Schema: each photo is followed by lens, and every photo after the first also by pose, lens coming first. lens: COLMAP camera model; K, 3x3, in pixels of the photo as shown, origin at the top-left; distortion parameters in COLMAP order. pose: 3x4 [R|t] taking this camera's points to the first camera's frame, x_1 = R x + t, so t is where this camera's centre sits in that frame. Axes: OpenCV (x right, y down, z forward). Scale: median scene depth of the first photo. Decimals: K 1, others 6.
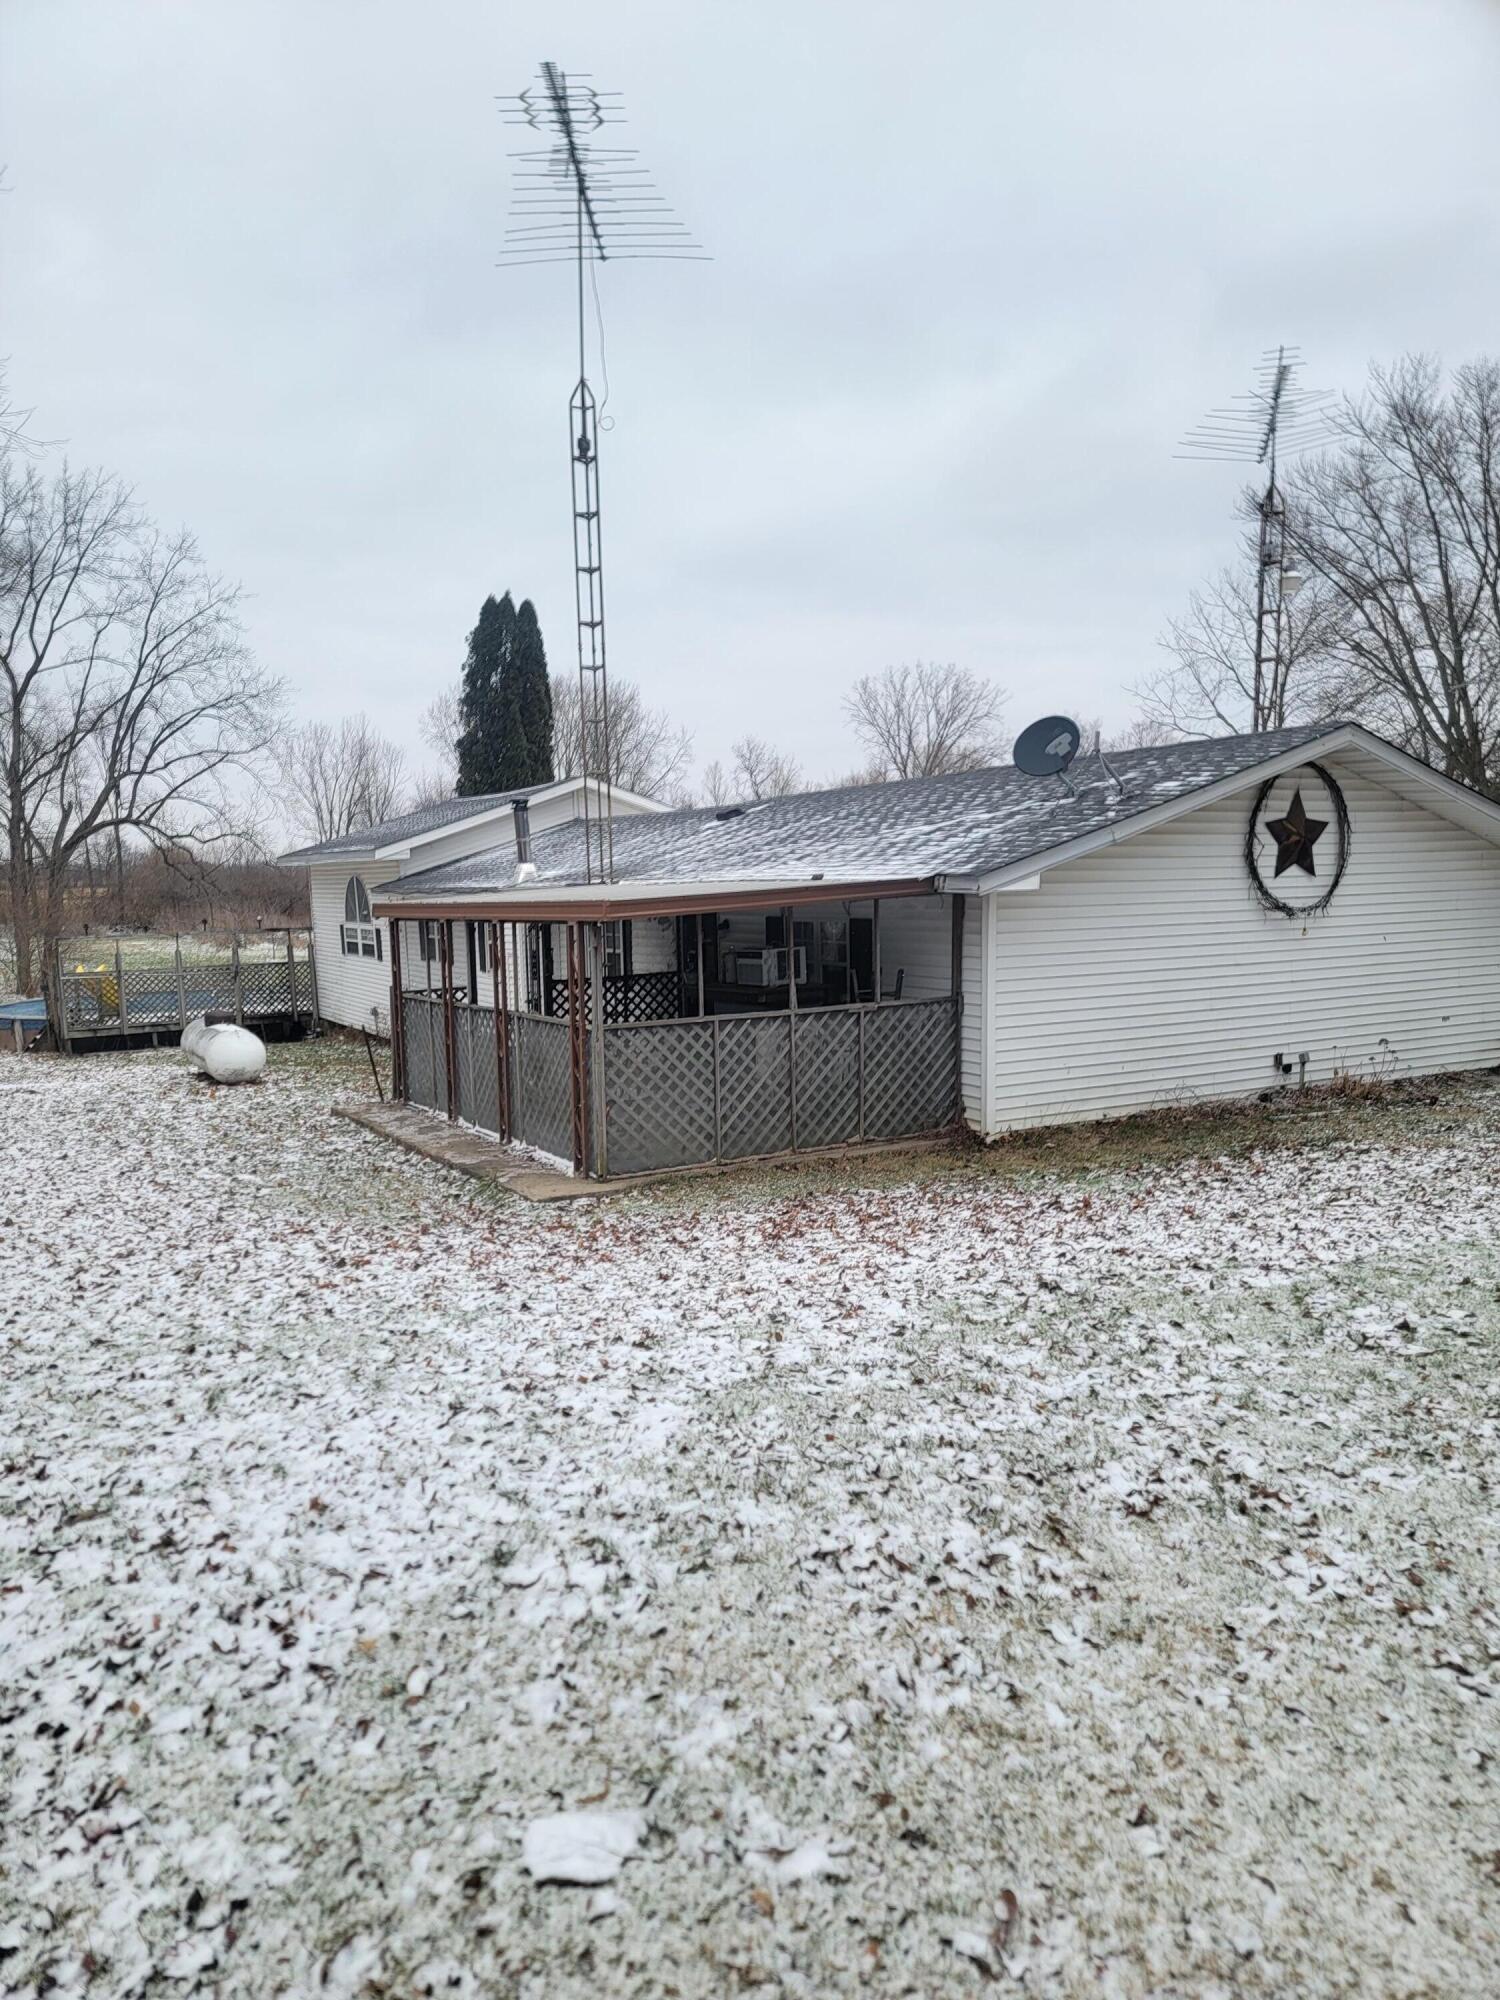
lens RADIAL K [[1395.8, 0, 750.0], [0, 1395.8, 1000.0], [0, 0, 1]] dist [0.048407, -0.000620]
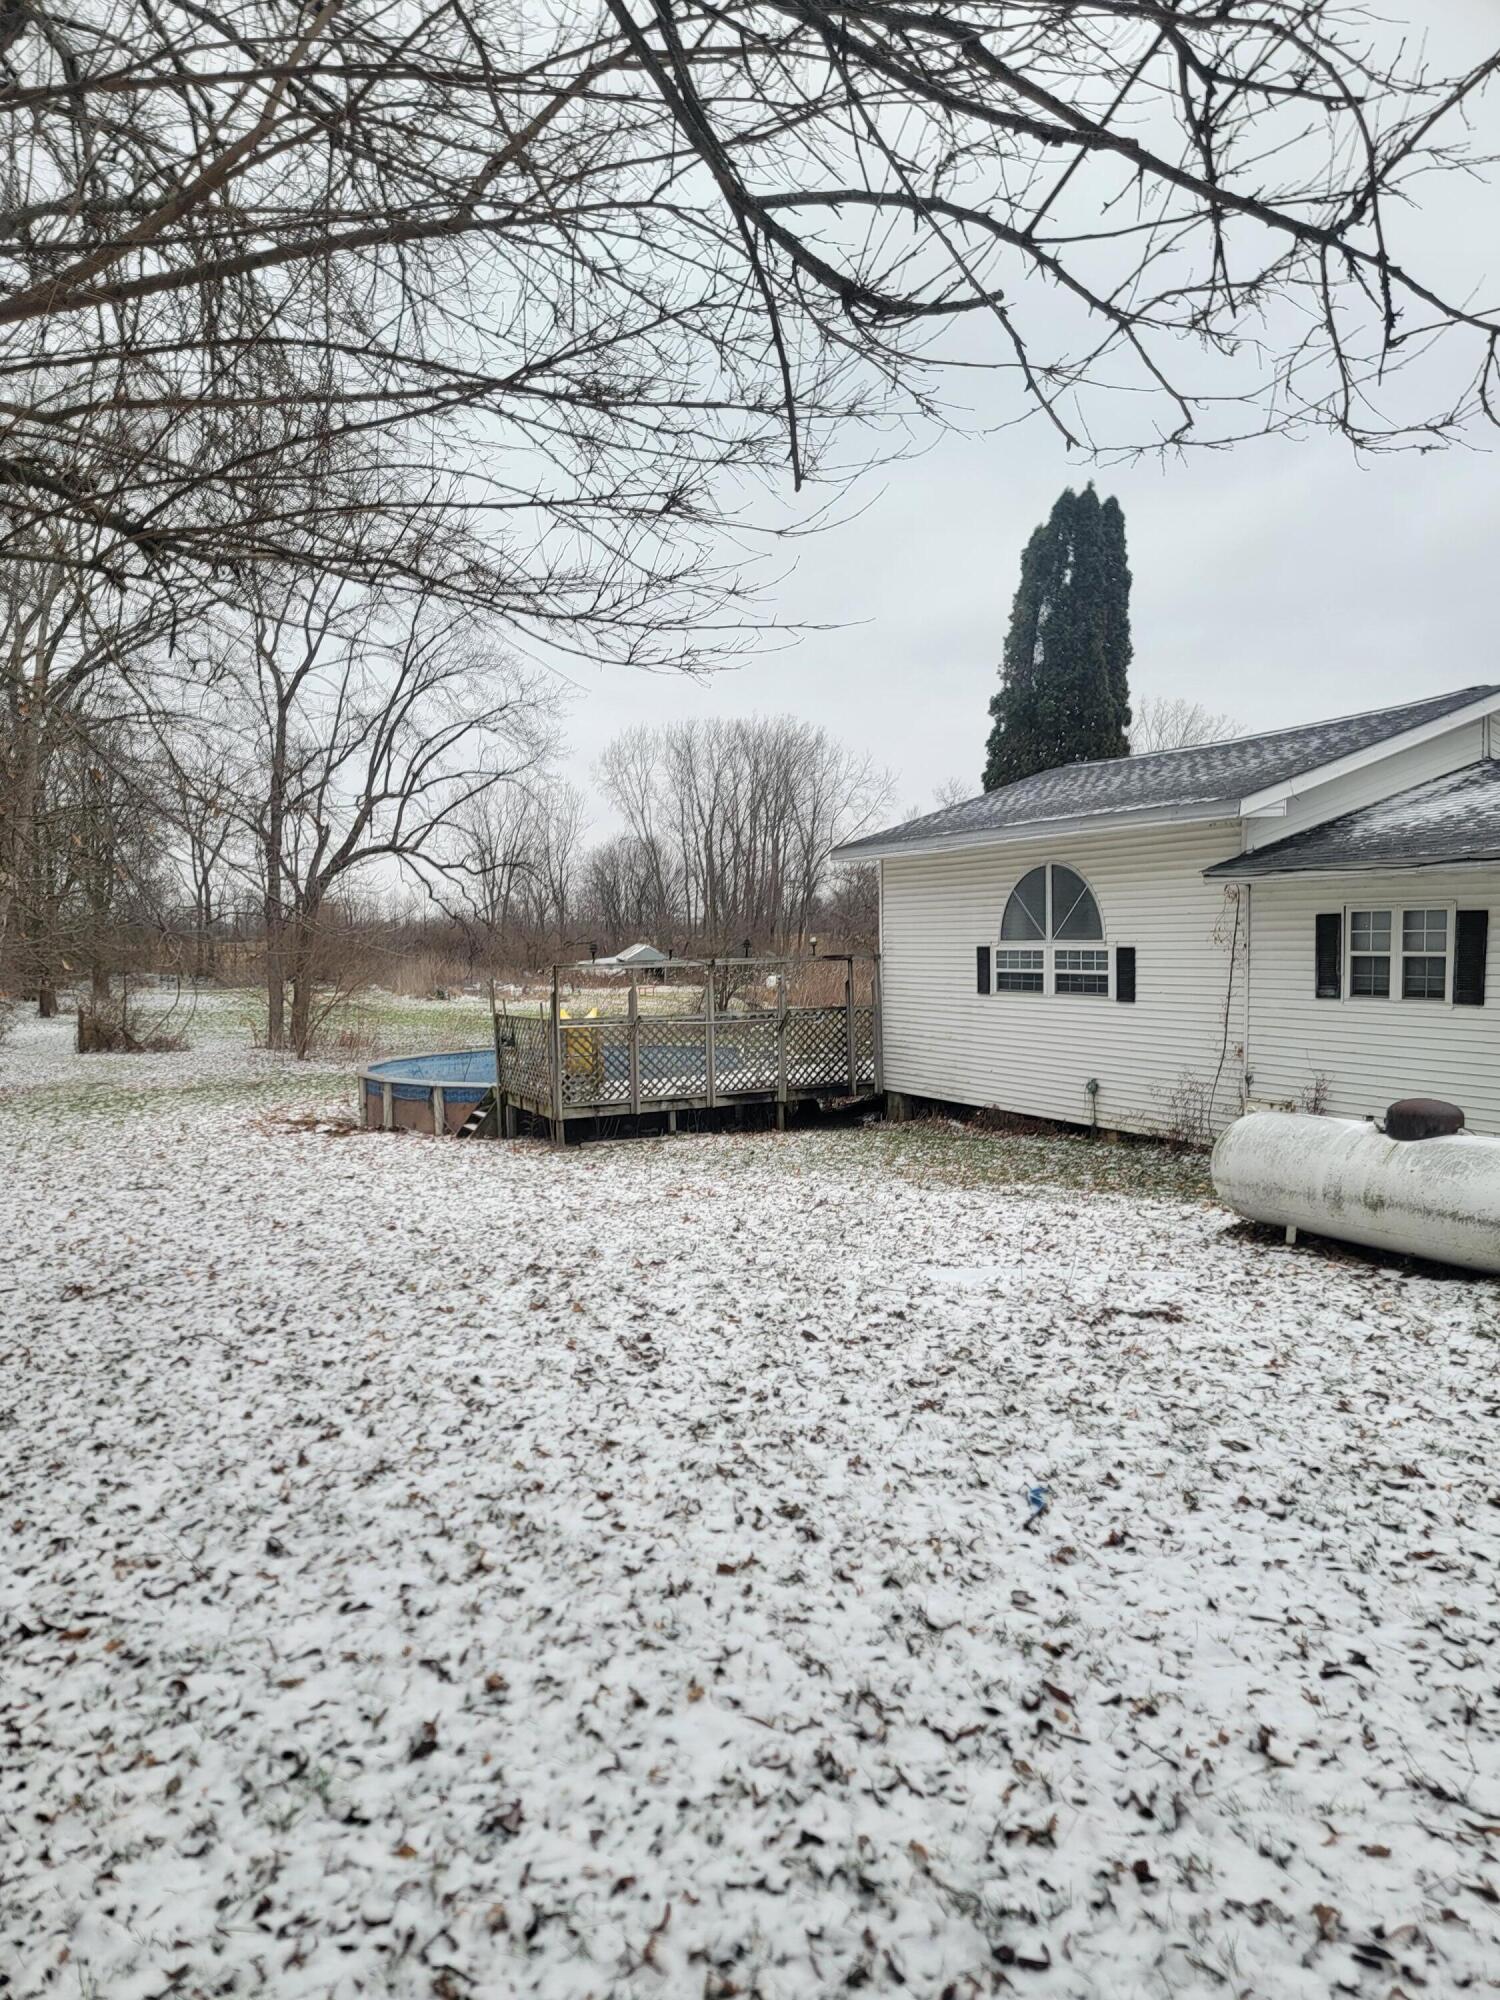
lens RADIAL K [[1395.8, 0, 750.0], [0, 1395.8, 1000.0], [0, 0, 1]] dist [0.048407, -0.000620]
pose [[0.997868, 0.012118, -0.064134, -0.185389], [-0.015186, 0.998753, -0.047562, 0.001021], [0.063478, 0.048435, 0.996807, 0.192172]]
